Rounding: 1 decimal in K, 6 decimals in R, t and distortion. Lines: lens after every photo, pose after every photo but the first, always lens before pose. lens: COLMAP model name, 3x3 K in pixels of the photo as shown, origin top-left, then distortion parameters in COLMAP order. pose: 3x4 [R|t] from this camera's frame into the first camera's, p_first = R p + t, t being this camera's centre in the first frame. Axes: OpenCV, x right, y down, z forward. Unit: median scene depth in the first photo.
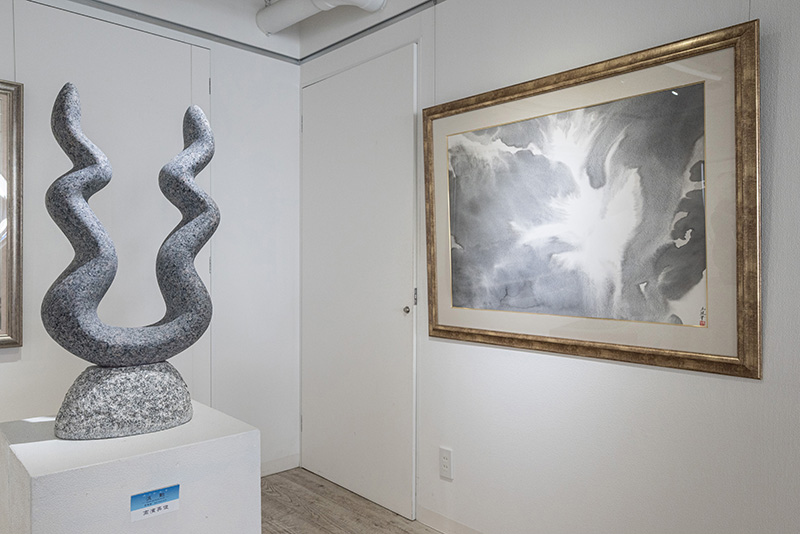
lens RADIAL K [[590.6, 0, 386.4], [0, 590.6, 265.8], [0, 0, 1]] dist [-0.007108, -0.002544]
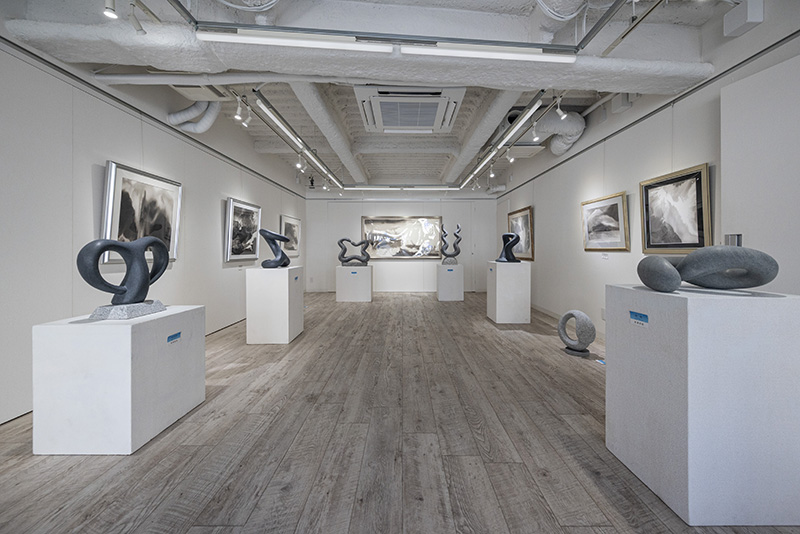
lens RADIAL K [[313.9, 0, 402.0], [0, 313.9, 251.2], [0, 0, 1]] dist [0.000696, 0.000021]
pose [[0.734164, -0.003547, -0.678963, 1.406800], [0.007298, 0.999970, 0.002667, 0.047152], [0.678933, -0.006914, 0.734168, -1.835202]]
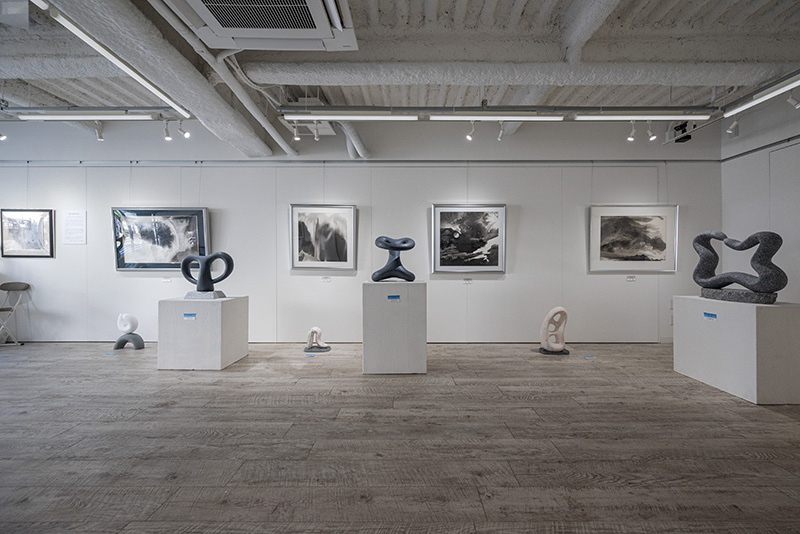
lens RADIAL K [[318.2, 0, 412.5], [0, 318.2, 265.7], [0, 0, 1]] dist [0.002143, 0.000185]
pose [[-0.674207, 0.003872, -0.738533, 0.753299], [0.001060, 0.999990, 0.004274, 0.058224], [0.738542, 0.002099, -0.674204, -0.044102]]
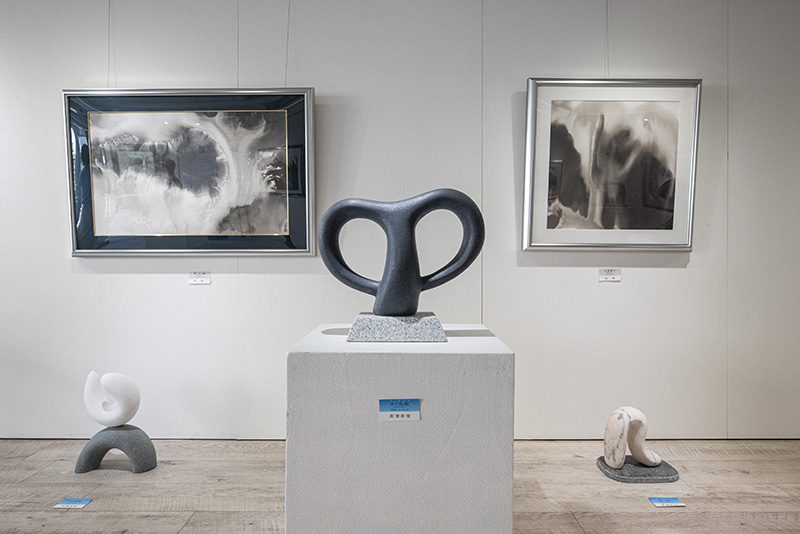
lens RADIAL K [[437.7, 0, 401.0], [0, 437.7, 255.9], [0, 0, 1]] dist [0.001031, -0.000011]
pose [[-0.684729, -0.009413, -0.728737, 0.760421], [0.004381, 0.999845, -0.017031, 0.112085], [0.728785, -0.014854, -0.684582, -1.295143]]
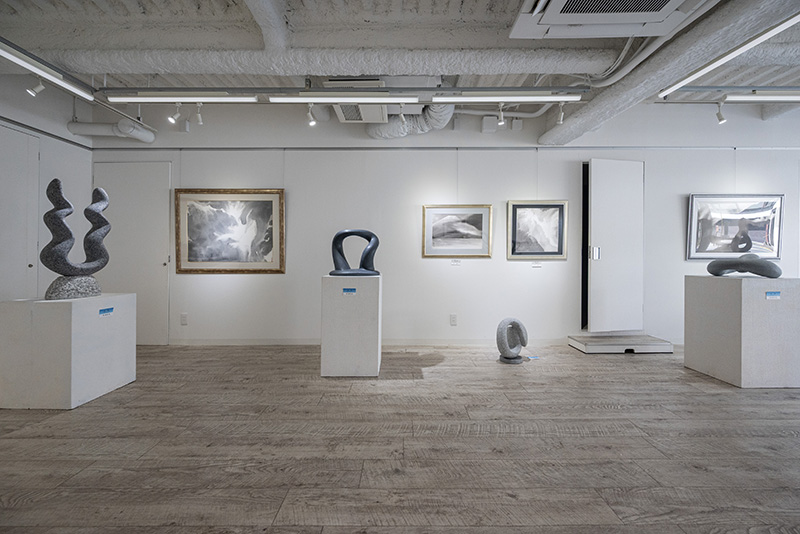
lens RADIAL K [[321.8, 0, 404.9], [0, 321.8, 253.3], [0, 0, 1]] dist [0.002441, 0.000234]
pose [[0.679204, 0.005949, 0.733925, -0.351013], [0.001503, 0.999954, -0.009496, 0.051934], [-0.733948, 0.007553, 0.679164, -0.887354]]
